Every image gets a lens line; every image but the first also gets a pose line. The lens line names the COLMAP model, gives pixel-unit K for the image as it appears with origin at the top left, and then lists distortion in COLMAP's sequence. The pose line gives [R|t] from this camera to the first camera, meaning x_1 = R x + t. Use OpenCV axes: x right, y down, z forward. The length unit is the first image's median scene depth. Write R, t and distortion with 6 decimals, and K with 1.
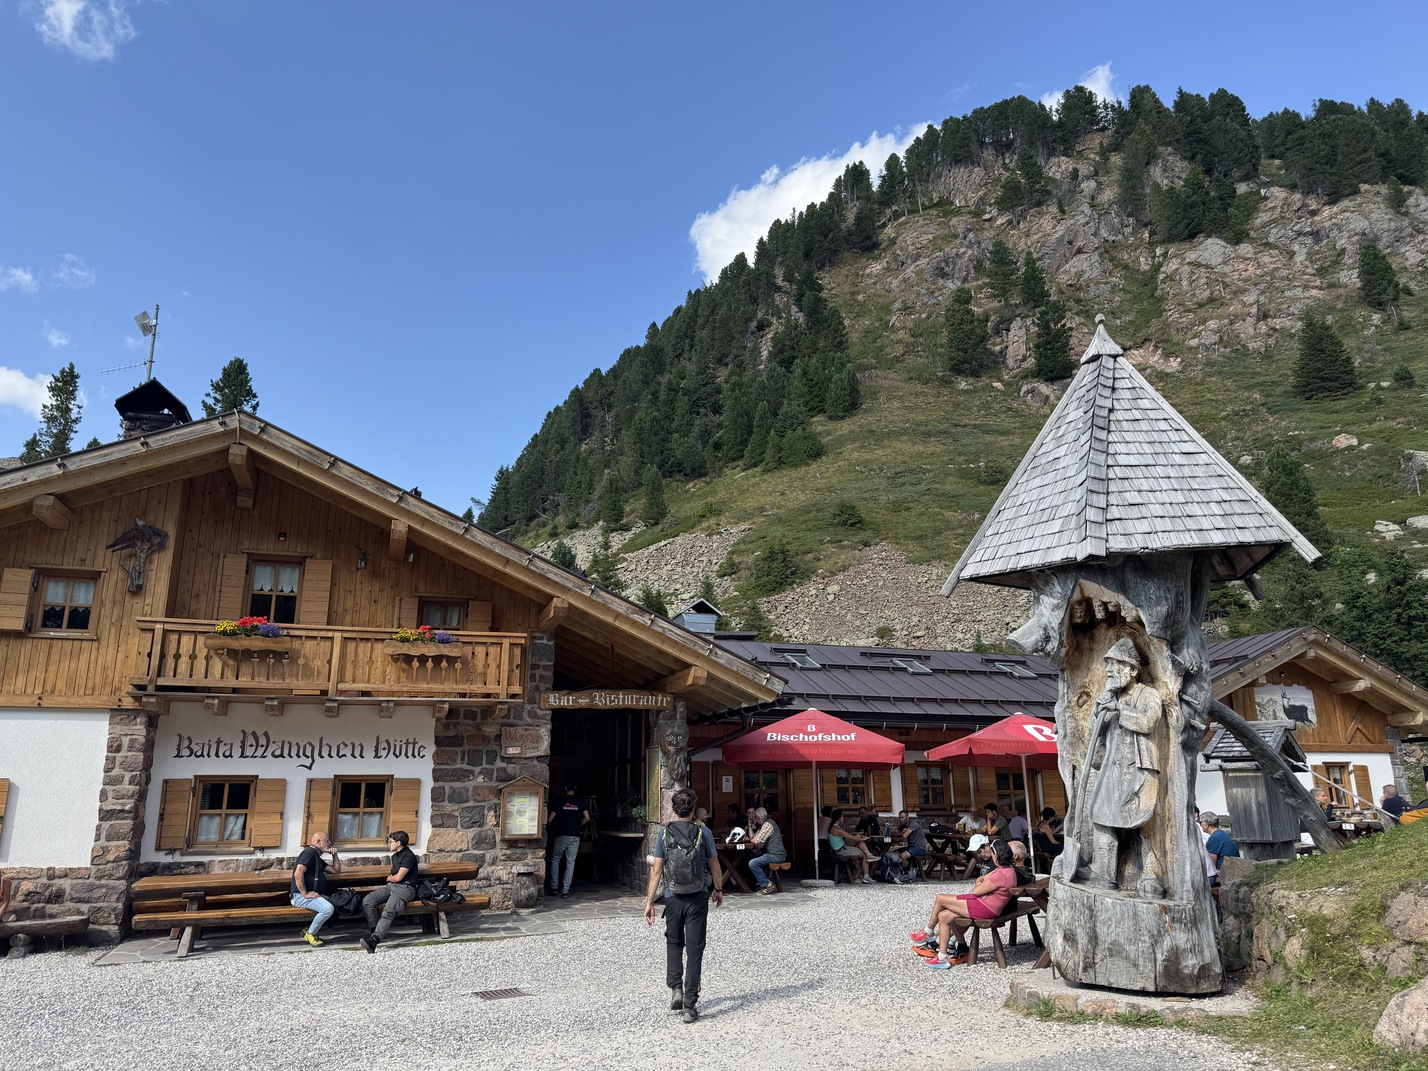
lens RADIAL K [[1052.7, 0, 714.0], [0, 1052.7, 535.5], [0, 0, 1]] dist [0.004913, 0.000522]
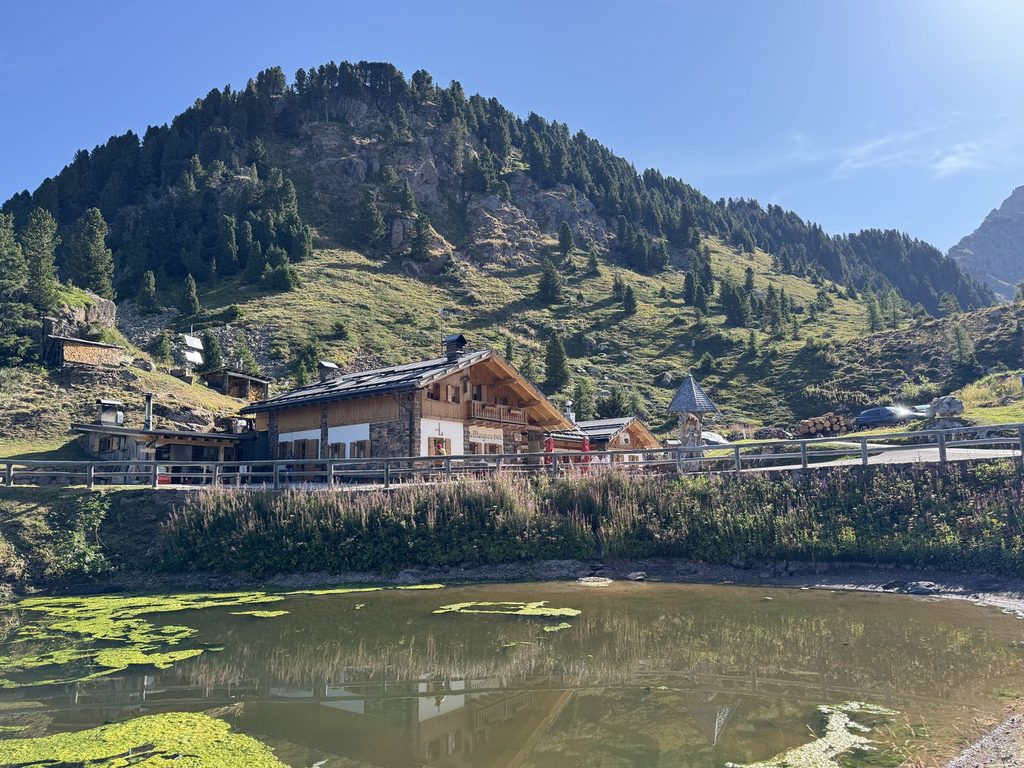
lens RADIAL K [[725.6, 0, 512.0], [0, 725.6, 384.0], [0, 0, 1]] dist [-0.002076, -0.000705]
pose [[0.828944, 0.112455, 0.547911, -0.136800], [-0.156494, 0.987088, 0.034169, -0.006447], [-0.536994, -0.114069, 0.835839, -0.093467]]
